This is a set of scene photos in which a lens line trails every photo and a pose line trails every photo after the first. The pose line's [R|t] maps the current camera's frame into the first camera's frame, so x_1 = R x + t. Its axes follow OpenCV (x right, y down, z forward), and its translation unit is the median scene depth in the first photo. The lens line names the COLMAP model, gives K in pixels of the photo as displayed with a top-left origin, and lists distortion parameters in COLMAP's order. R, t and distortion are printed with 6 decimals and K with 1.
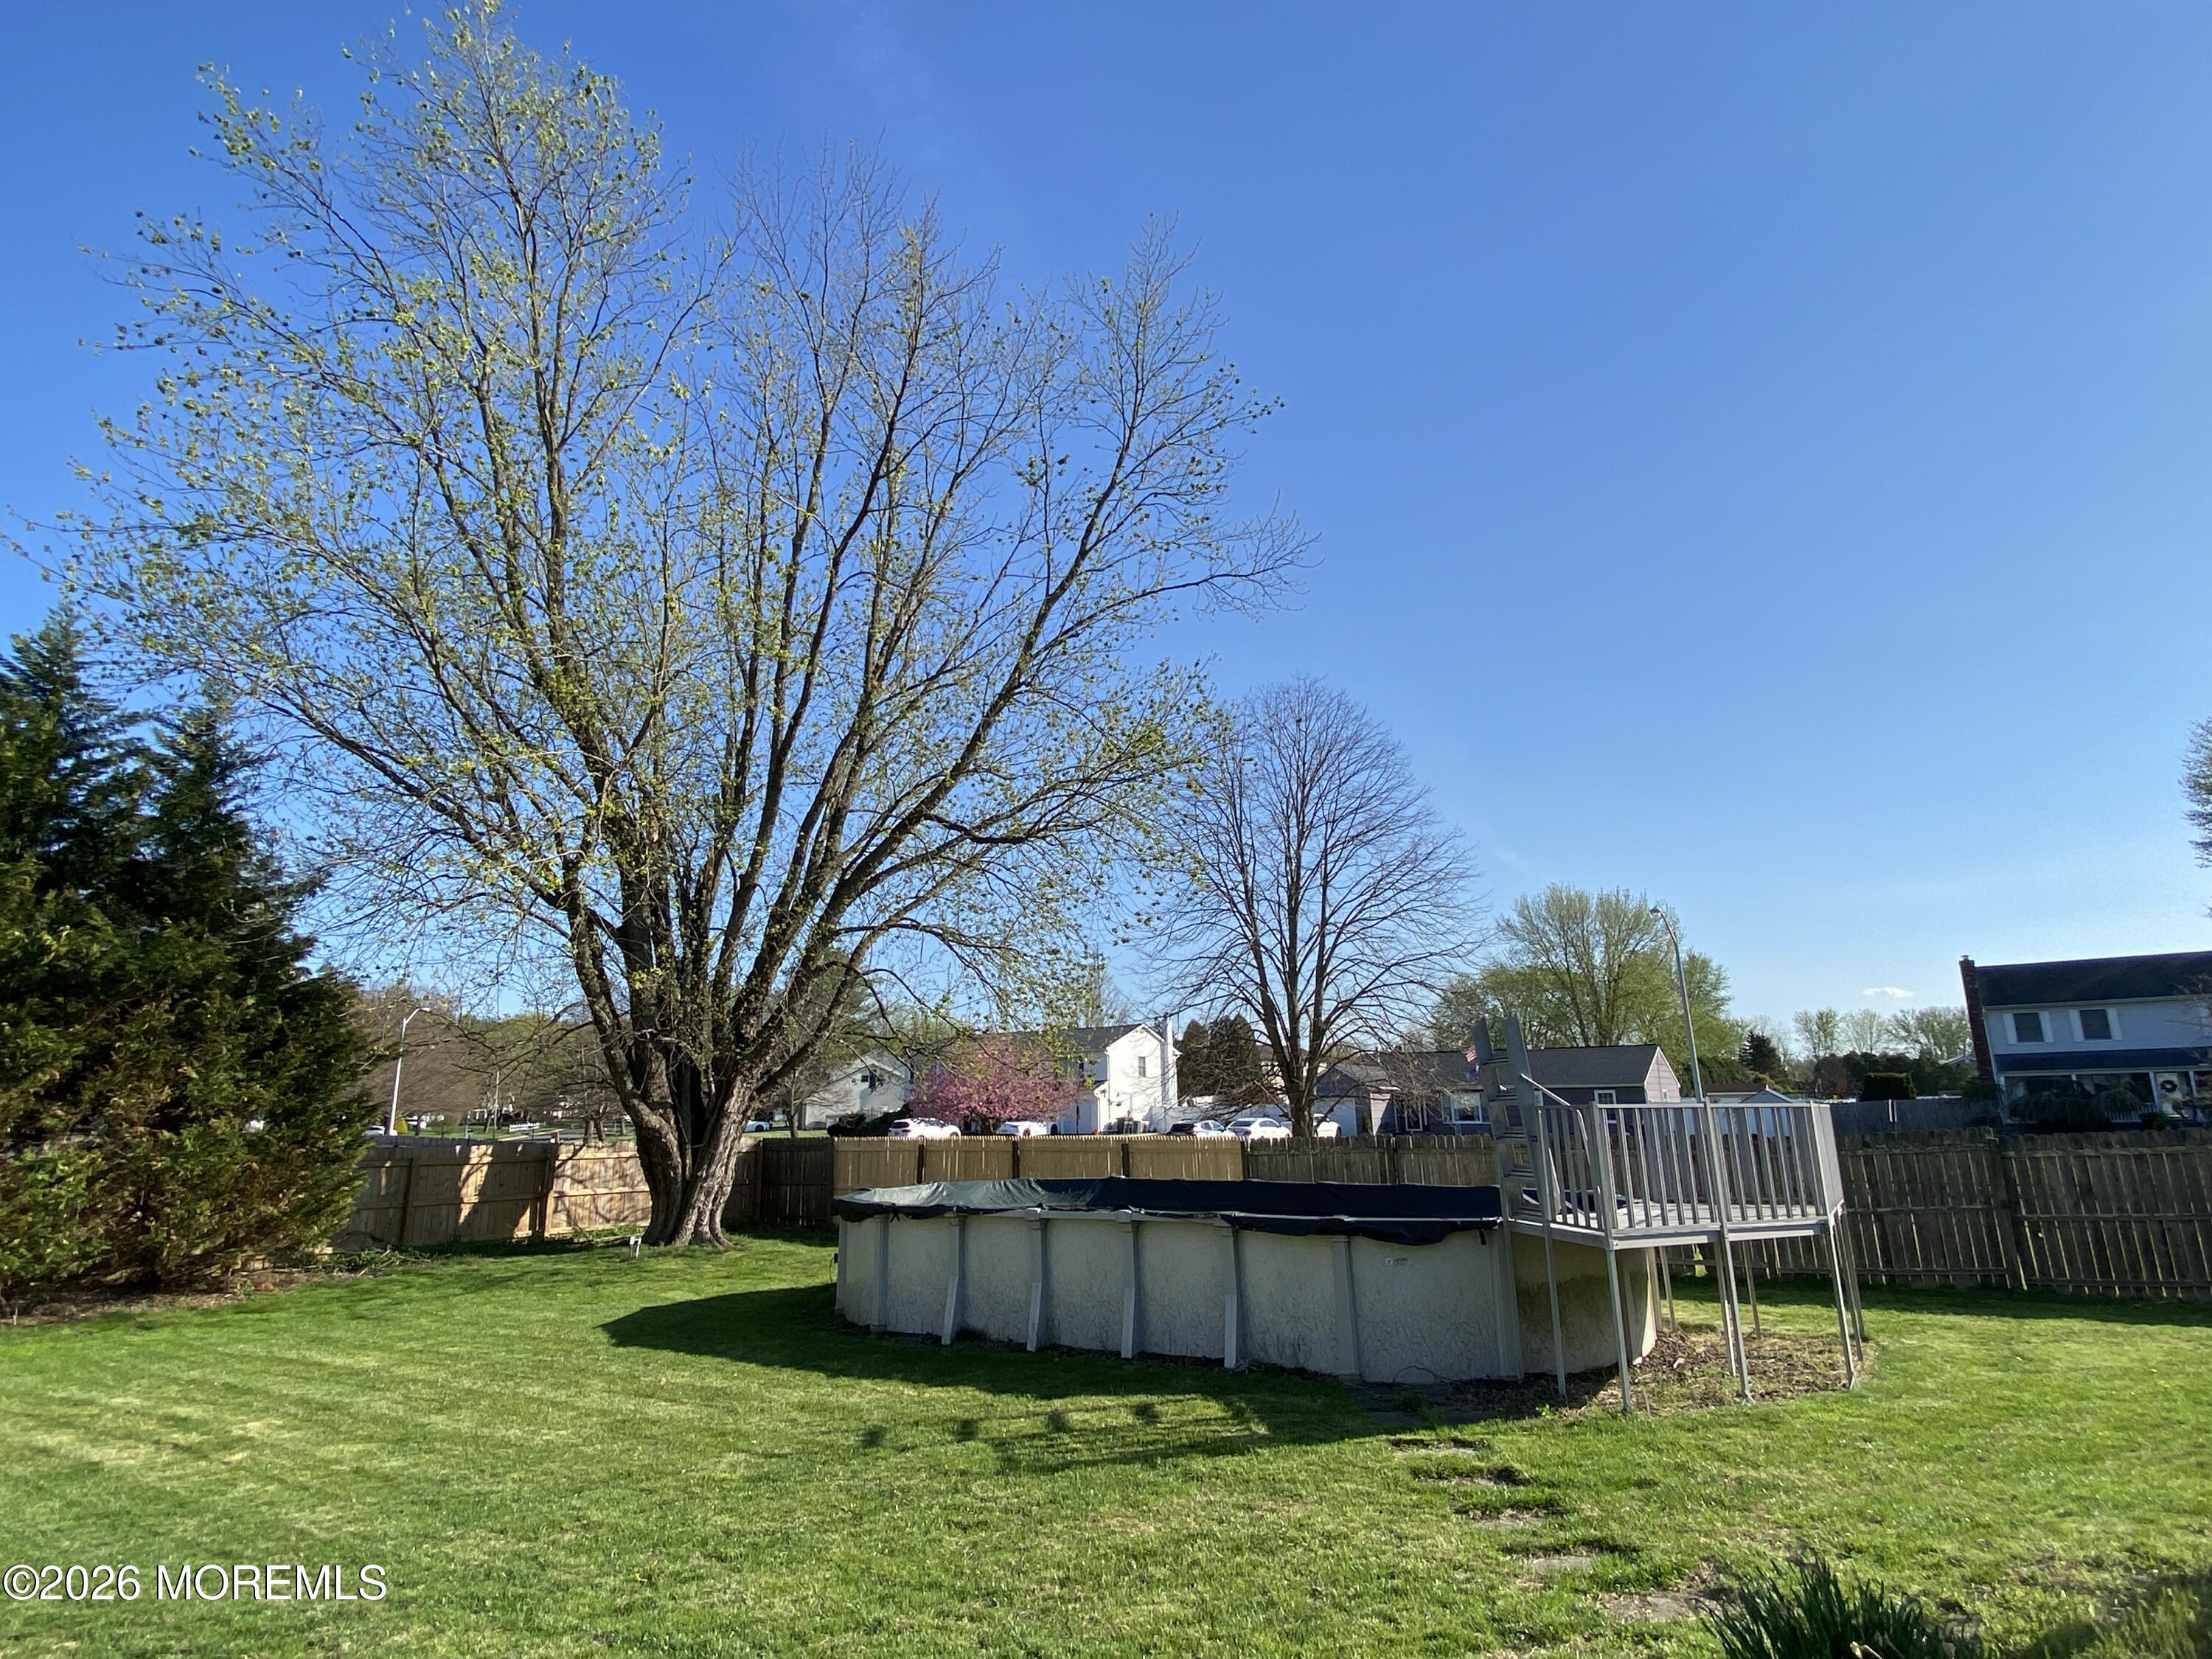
lens RADIAL K [[1213.9, 0, 1126.8], [0, 1213.9, 841.3], [0, 0, 1]] dist [-0.005731, -0.000845]
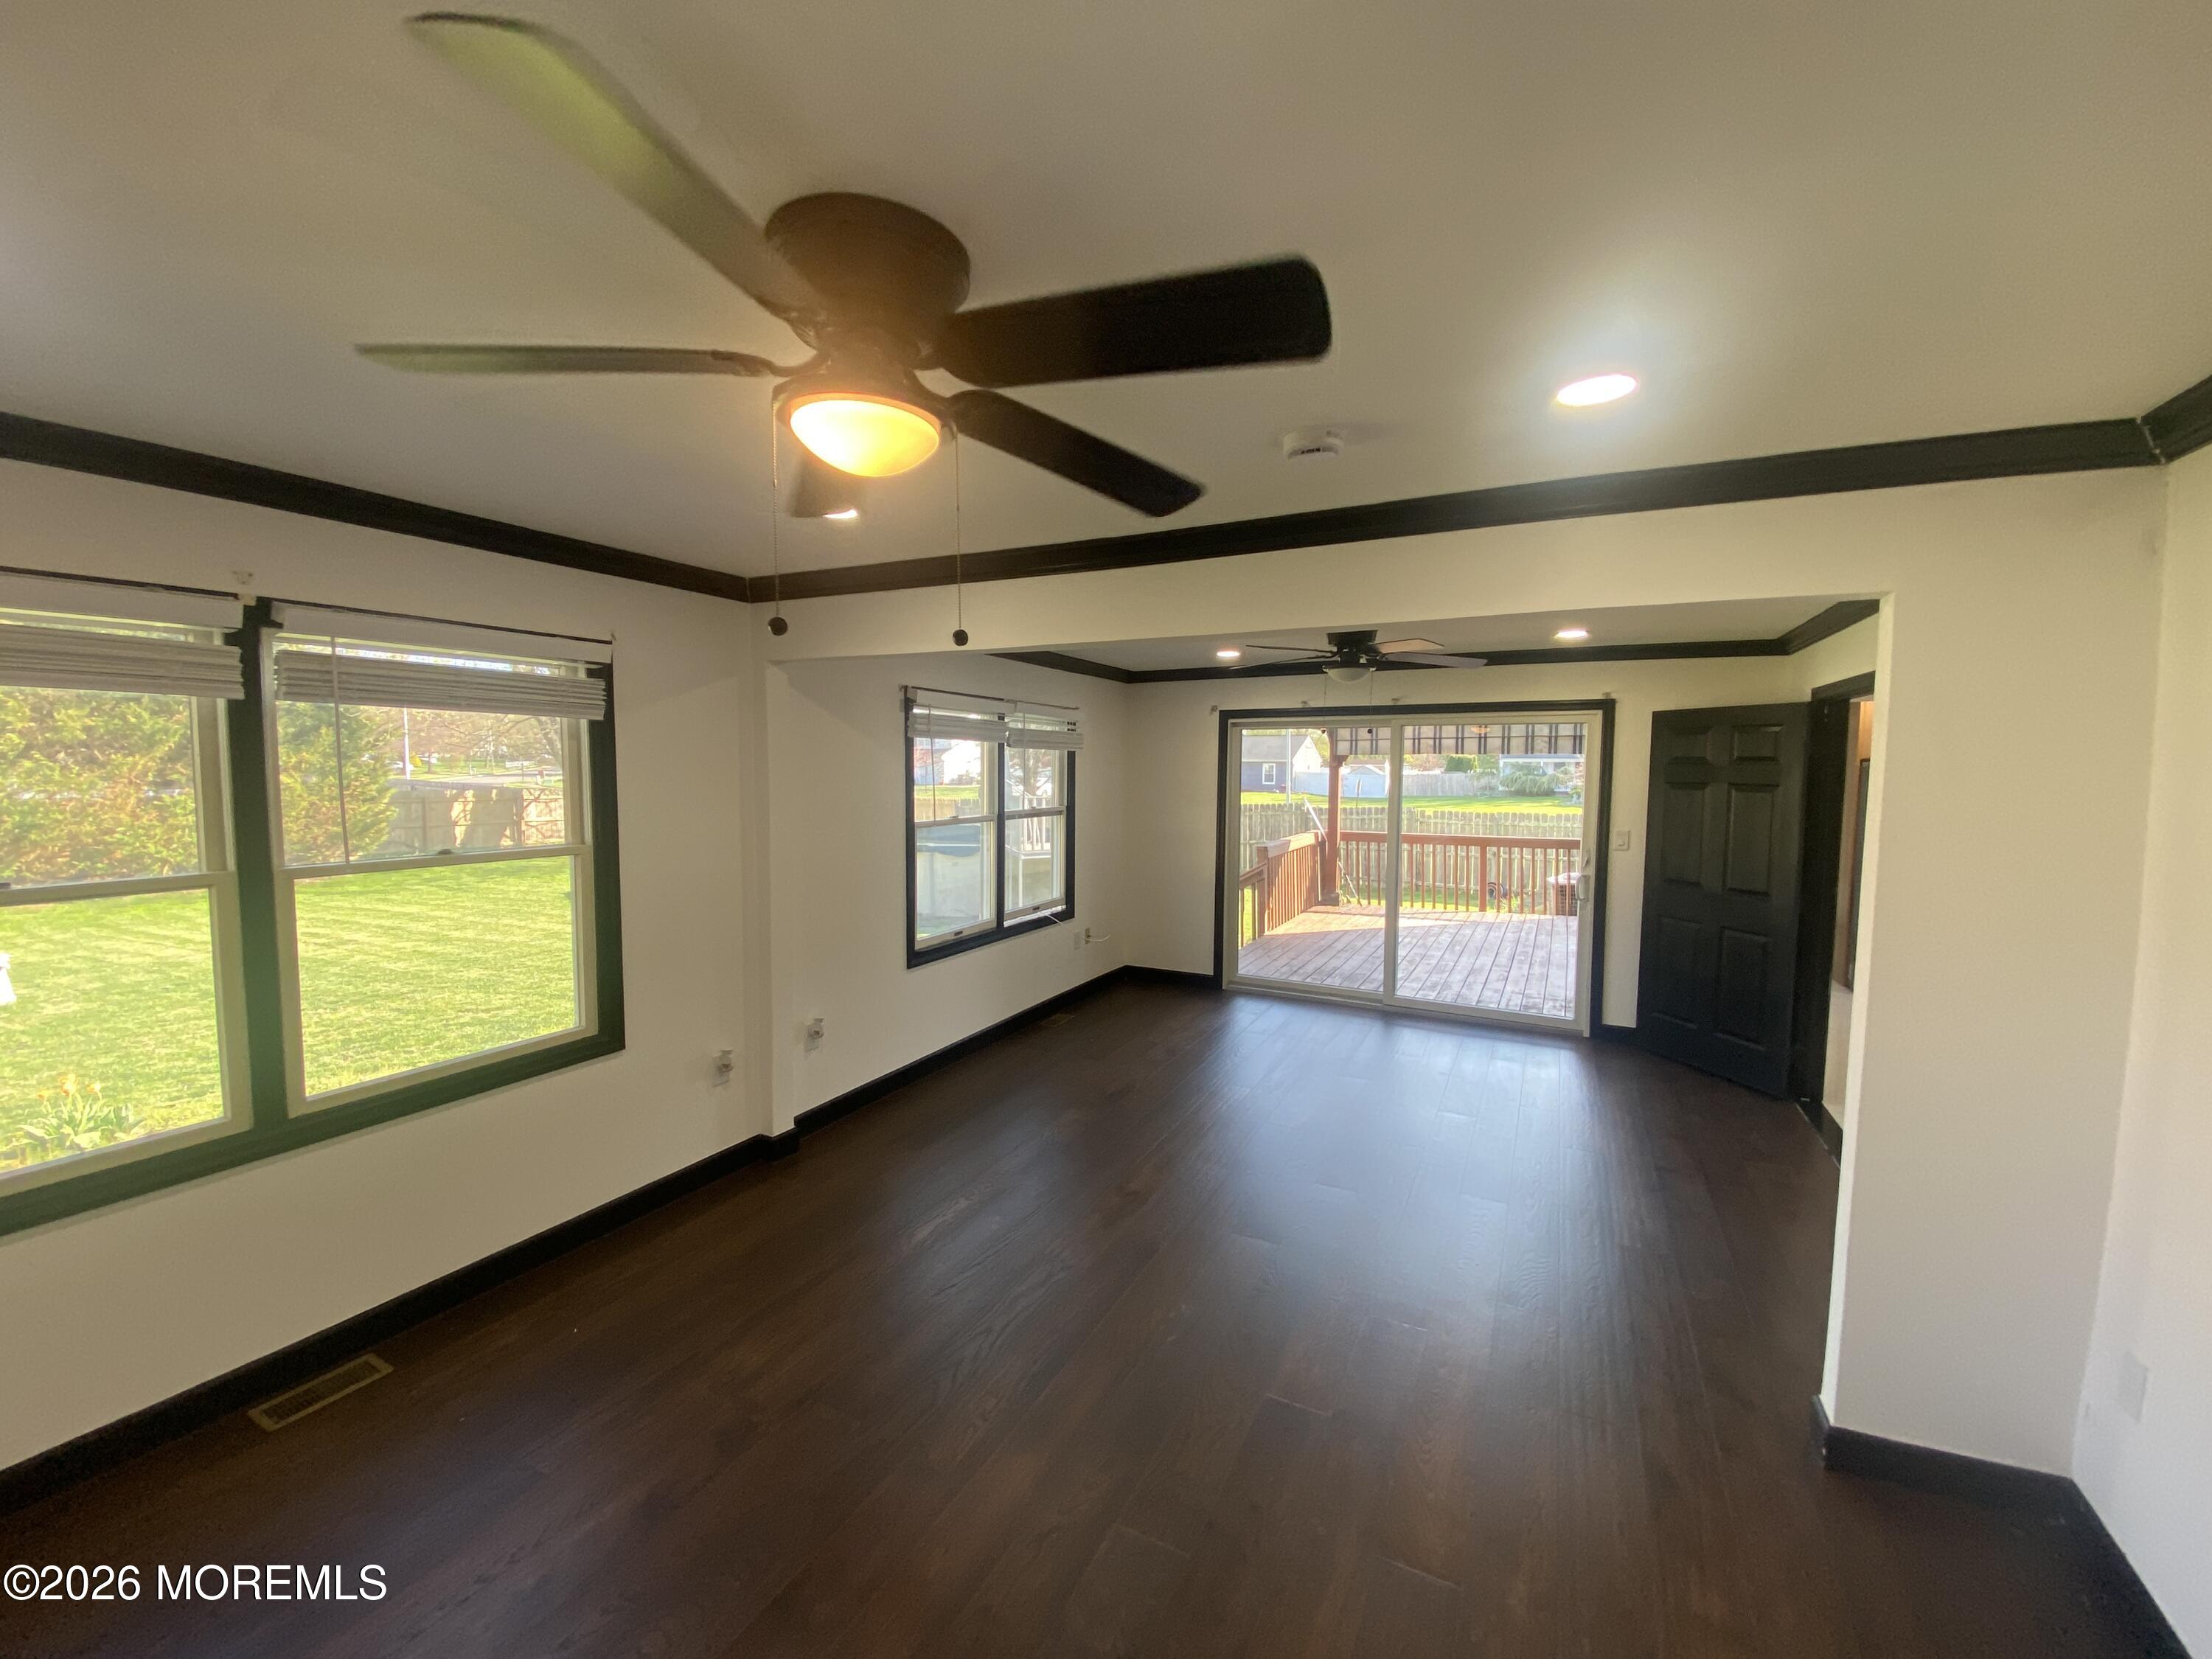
lens RADIAL K [[882.4, 0, 1096.6], [0, 882.4, 837.3], [0, 0, 1]] dist [0.006517, -0.008526]
pose [[0.991627, 0.014710, 0.128295, 0.232194], [-0.052068, 0.954697, 0.292990, -0.124499], [-0.118173, -0.297217, 0.947469, -0.367182]]
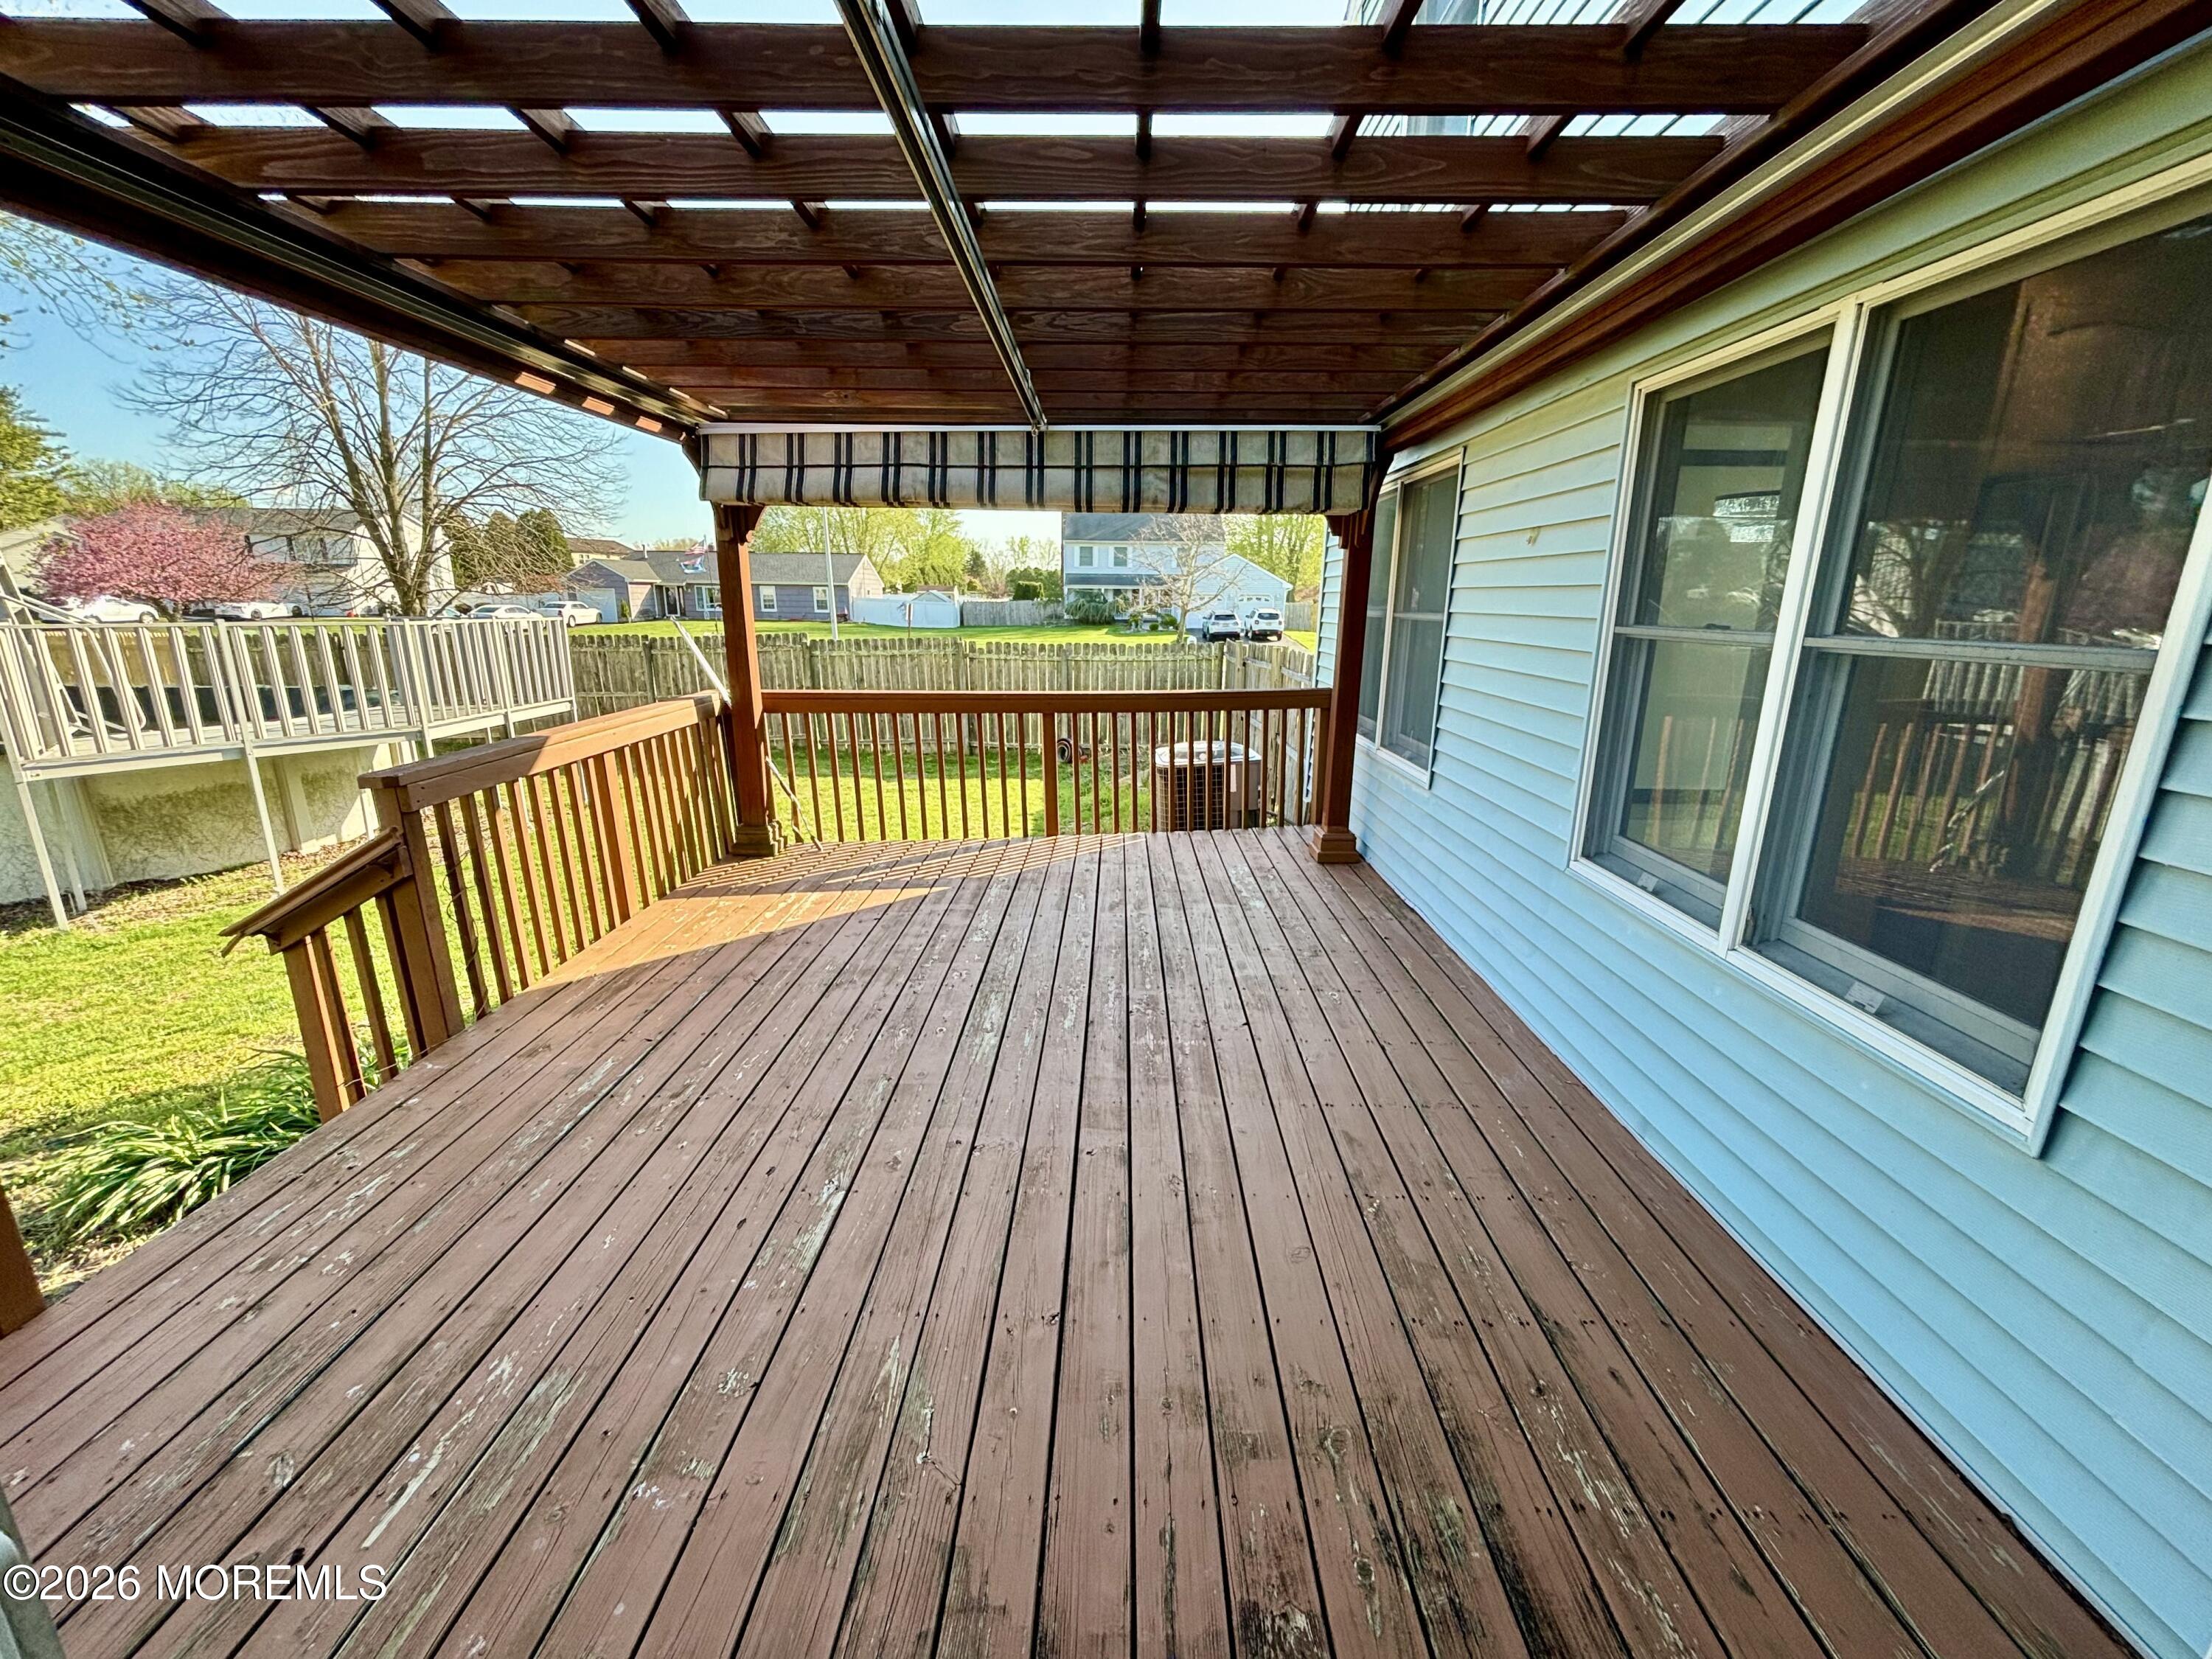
lens RADIAL K [[900.3, 0, 1103.8], [0, 900.3, 845.4], [0, 0, 1]] dist [-0.015433, 0.001160]
pose [[0.826790, -0.120987, 0.549345, 0.479309], [-0.150144, 0.893698, 0.422801, -0.020910], [-0.542102, -0.432049, 0.720735, 0.026075]]
